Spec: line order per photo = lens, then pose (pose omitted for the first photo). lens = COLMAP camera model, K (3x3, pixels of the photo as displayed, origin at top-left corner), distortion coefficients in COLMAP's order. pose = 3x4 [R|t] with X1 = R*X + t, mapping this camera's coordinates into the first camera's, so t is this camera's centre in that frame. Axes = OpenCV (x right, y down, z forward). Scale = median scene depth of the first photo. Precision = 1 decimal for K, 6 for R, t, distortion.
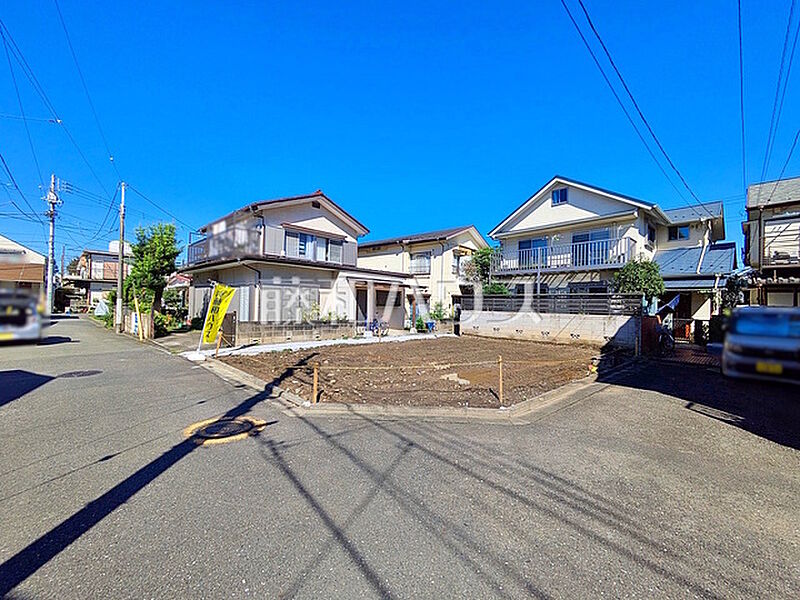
lens RADIAL K [[316.8, 0, 402.1], [0, 316.8, 301.8], [0, 0, 1]] dist [-0.002405, 0.002403]
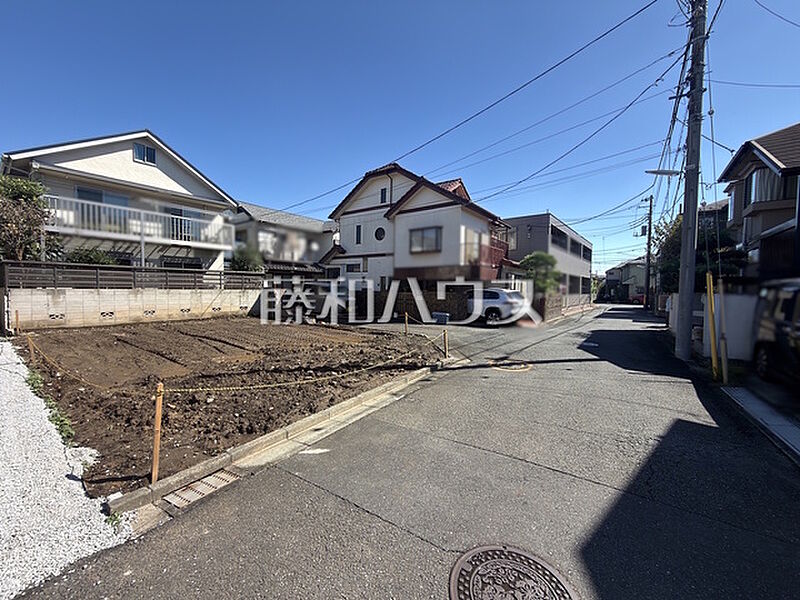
lens RADIAL K [[317.7, 0, 400.2], [0, 317.7, 302.1], [0, 0, 1]] dist [-0.002485, 0.000345]
pose [[-0.200325, -0.069316, 0.977274, -0.532643], [-0.027515, 0.997499, 0.065110, -0.004344], [-0.979343, -0.013847, -0.201731, 0.496657]]
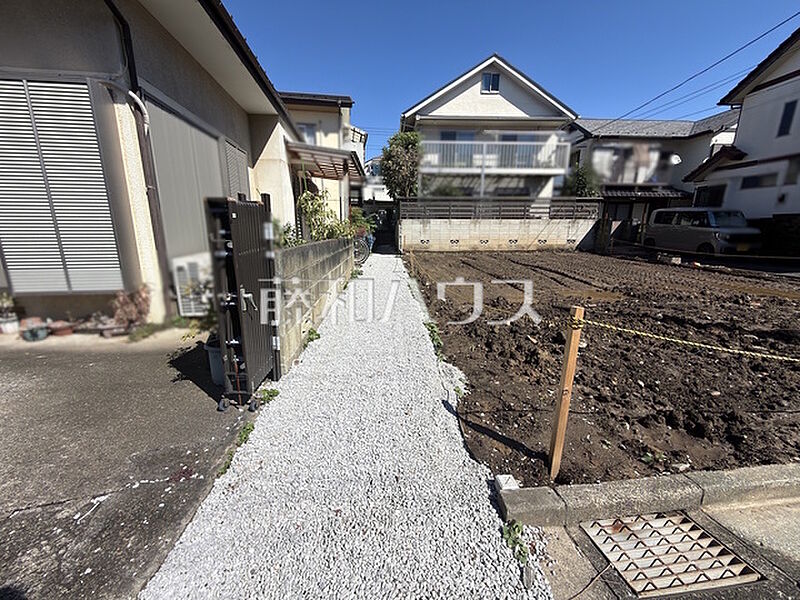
lens RADIAL K [[317.7, 0, 400.8], [0, 317.7, 301.0], [0, 0, 1]] dist [-0.002485, 0.000345]
pose [[0.635626, -0.196324, 0.746616, -0.439270], [0.006709, 0.968492, 0.248954, 0.030731], [-0.771968, -0.153232, 0.616916, 0.573889]]
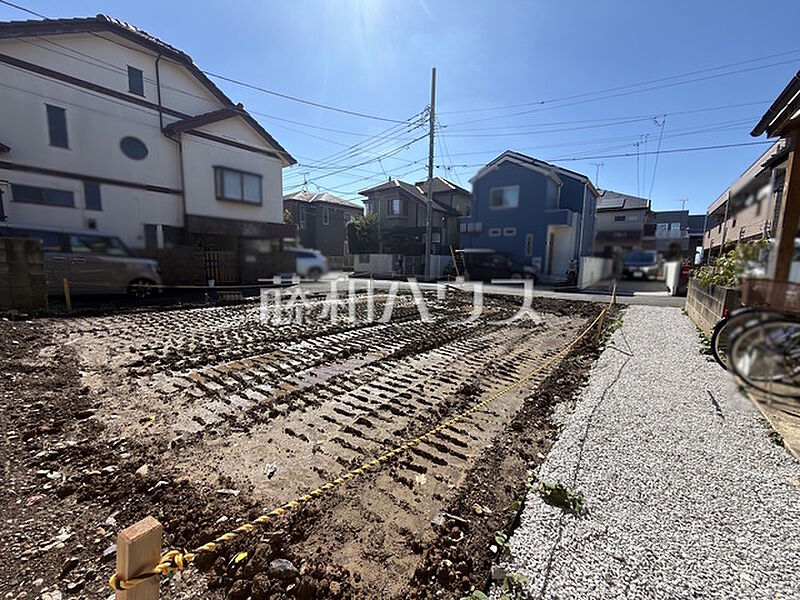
lens RADIAL K [[317.7, 0, 399.4], [0, 317.7, 298.3], [0, 0, 1]] dist [-0.002485, 0.000345]
pose [[-0.979765, -0.024511, -0.198643, 0.183758], [-0.047250, 0.992747, 0.110551, 0.037149], [0.194493, 0.117700, -0.973817, 1.118909]]
